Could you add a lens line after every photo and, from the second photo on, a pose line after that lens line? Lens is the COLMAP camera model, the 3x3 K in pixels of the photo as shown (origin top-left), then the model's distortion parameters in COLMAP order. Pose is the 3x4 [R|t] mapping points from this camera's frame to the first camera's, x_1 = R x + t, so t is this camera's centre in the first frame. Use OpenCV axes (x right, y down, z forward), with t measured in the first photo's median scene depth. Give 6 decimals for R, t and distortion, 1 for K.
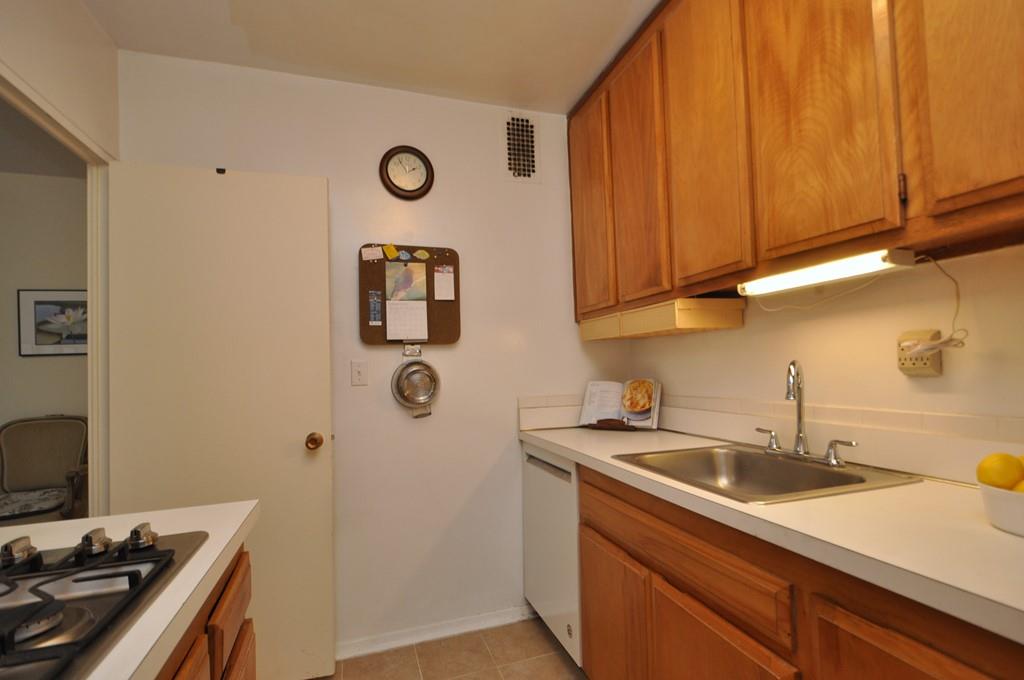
lens RADIAL K [[471.8, 0, 515.5], [0, 471.8, 353.4], [0, 0, 1]] dist [-0.001363, -0.001446]
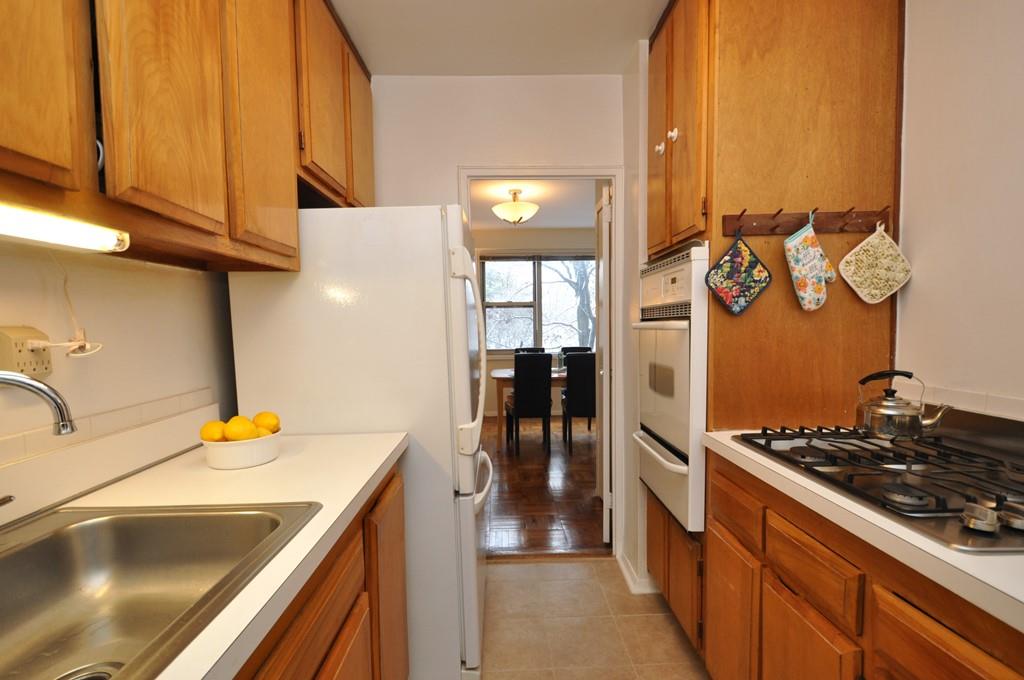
lens RADIAL K [[471.8, 0, 515.5], [0, 471.8, 353.4], [0, 0, 1]] dist [-0.001363, -0.001446]
pose [[-0.955683, 0.026442, 0.293207, -0.077723], [0.035983, 0.998982, 0.027194, 0.002227], [-0.292189, 0.036539, -0.955662, 0.847617]]
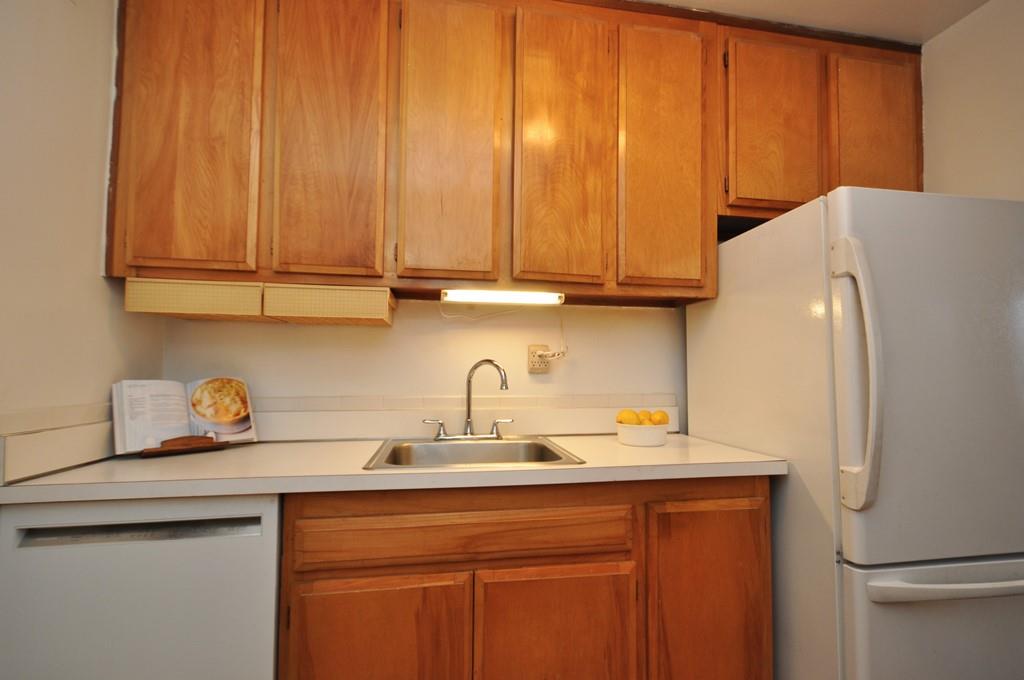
lens RADIAL K [[458.0, 0, 511.9], [0, 458.0, 353.4], [0, 0, 1]] dist [0.001344, -0.001181]
pose [[0.150952, 0.070689, 0.986010, -0.392146], [-0.040521, 0.997044, -0.065276, 0.048895], [-0.987710, -0.030101, 0.153370, 0.481714]]
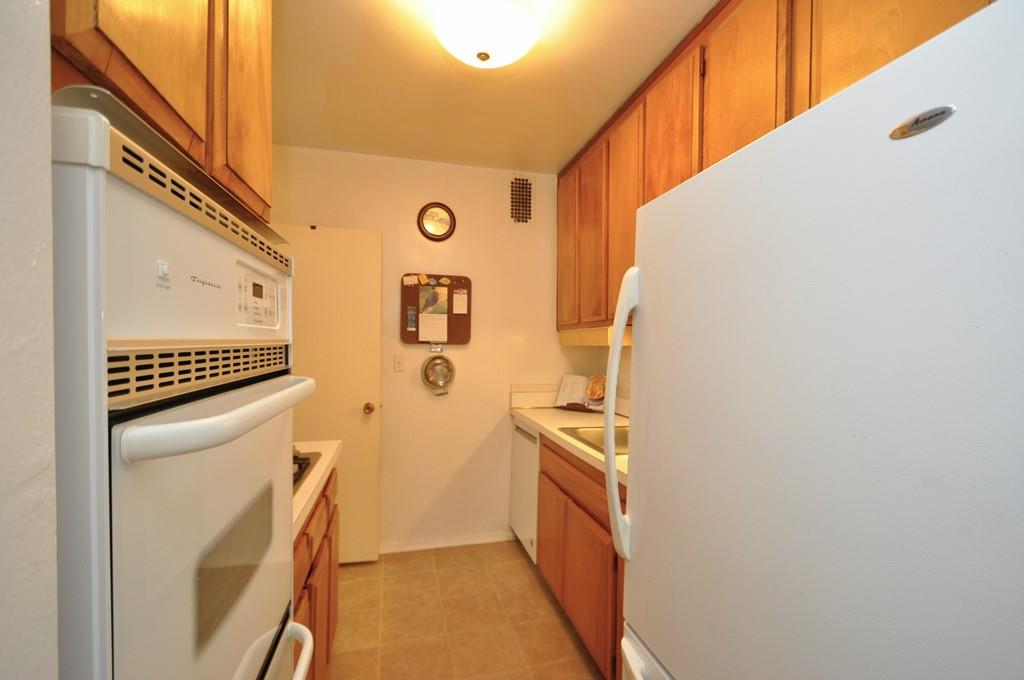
lens RADIAL K [[452.1, 0, 514.8], [0, 452.1, 352.2], [0, 0, 1]] dist [-0.001640, -0.000435]
pose [[0.996284, 0.043211, -0.074506, 0.121112], [-0.039604, 0.998002, 0.049230, -0.072600], [0.076484, -0.046097, 0.996005, -0.347321]]
